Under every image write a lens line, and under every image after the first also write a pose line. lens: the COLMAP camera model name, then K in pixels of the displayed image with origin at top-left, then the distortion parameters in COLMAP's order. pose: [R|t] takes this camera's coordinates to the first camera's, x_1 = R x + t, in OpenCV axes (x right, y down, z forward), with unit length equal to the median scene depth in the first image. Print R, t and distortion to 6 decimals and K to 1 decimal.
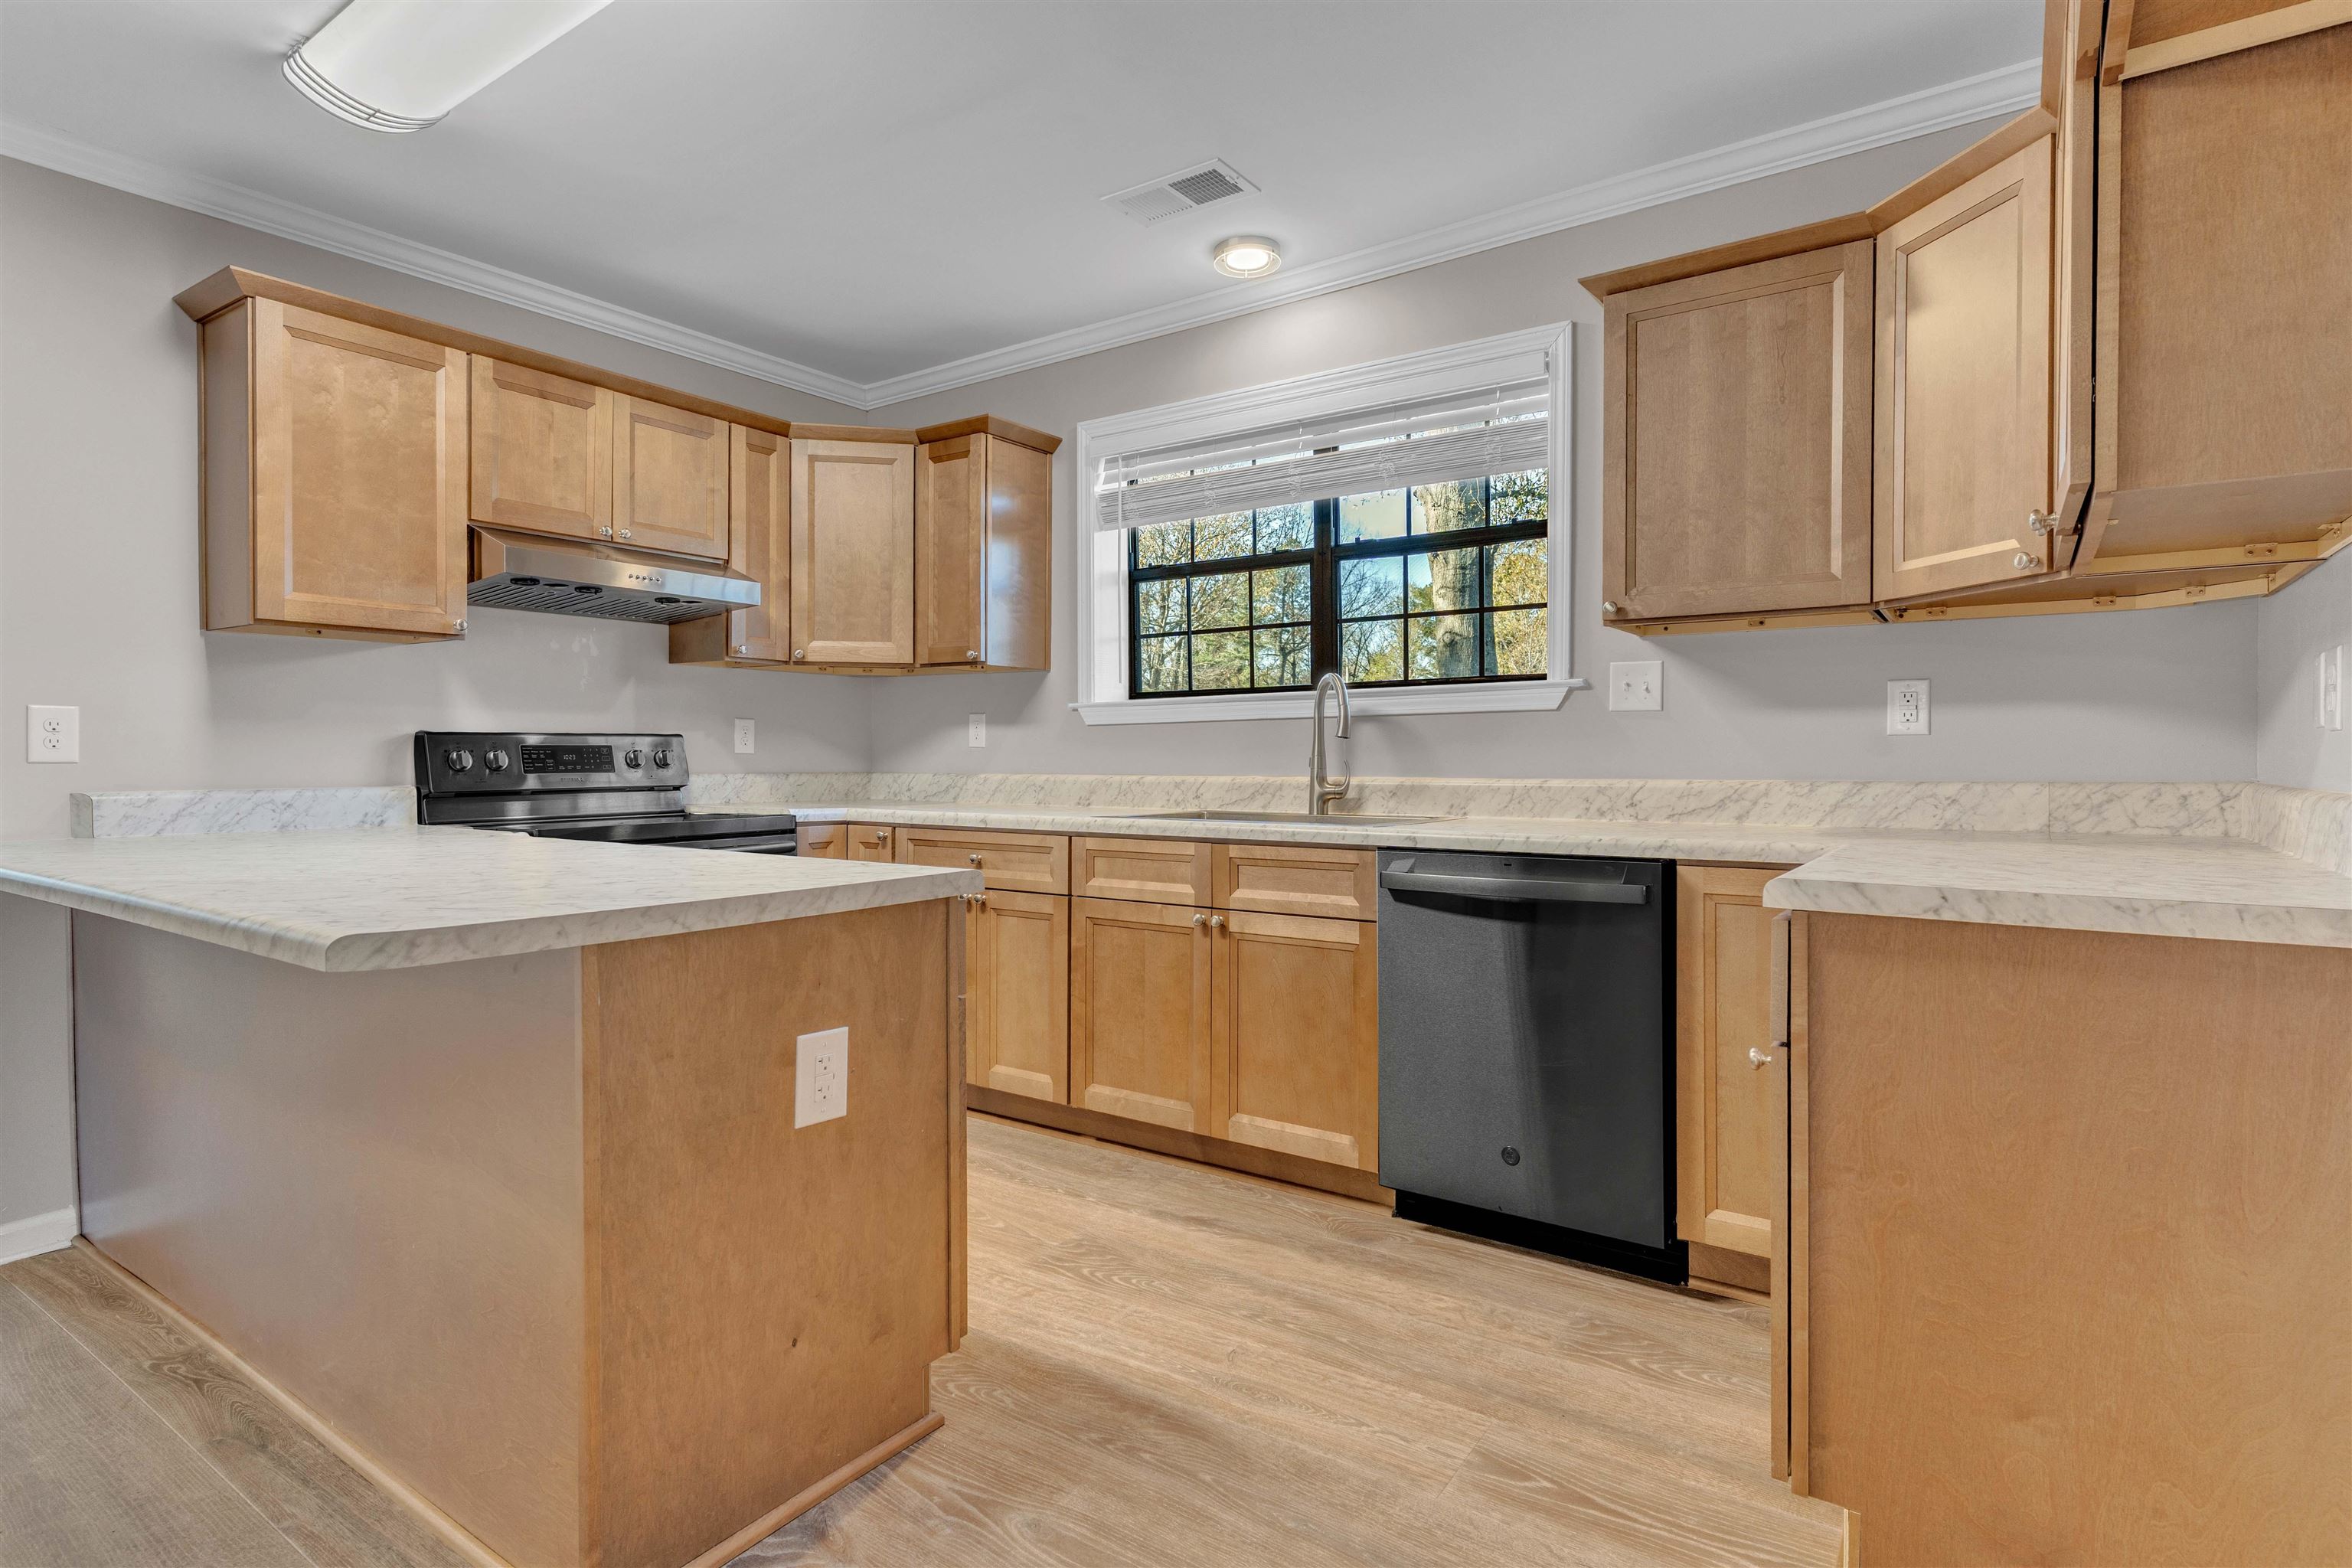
lens RADIAL K [[1168.8, 0, 1192.3], [0, 1168.8, 768.9], [0, 0, 1]] dist [-0.001784, 0.003741]
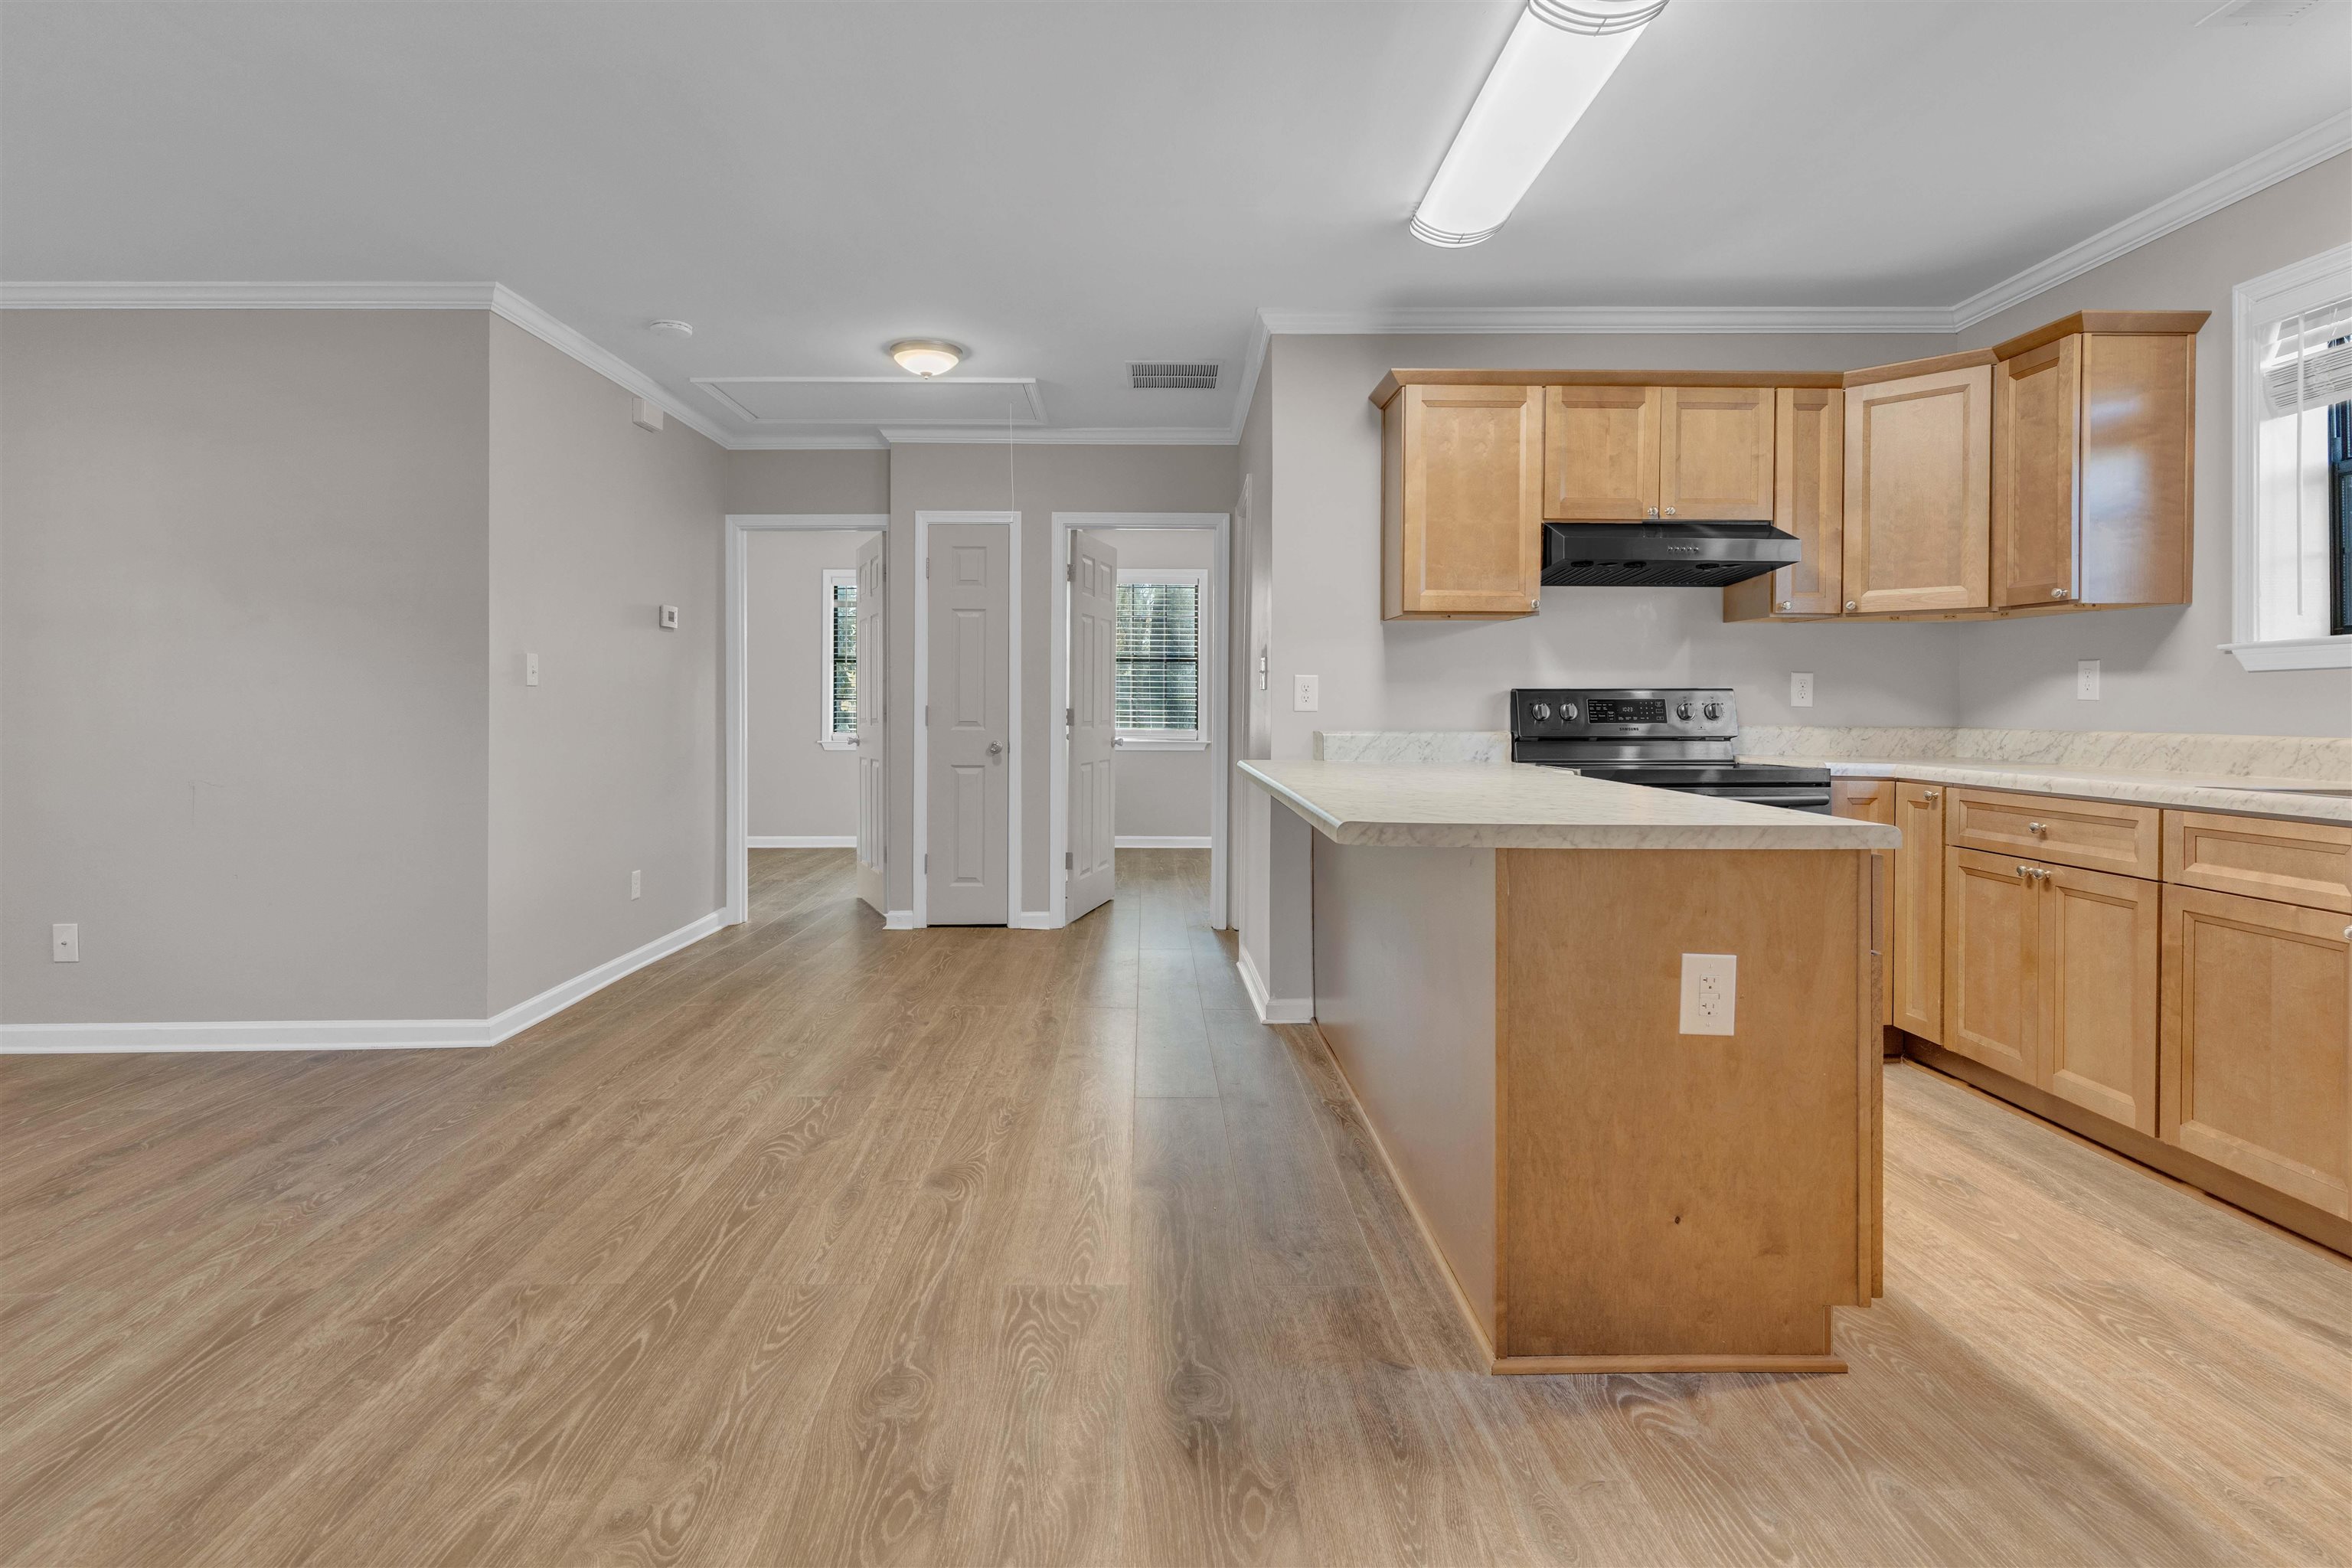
lens RADIAL K [[1168.8, 0, 1157.3], [0, 1168.8, 699.9], [0, 0, 1]] dist [-0.001784, 0.003741]
pose [[0.568945, -0.001904, -0.822374, 0.186054], [-0.013007, 0.999851, -0.011313, -0.000380], [0.822273, 0.017133, 0.568835, -0.049036]]
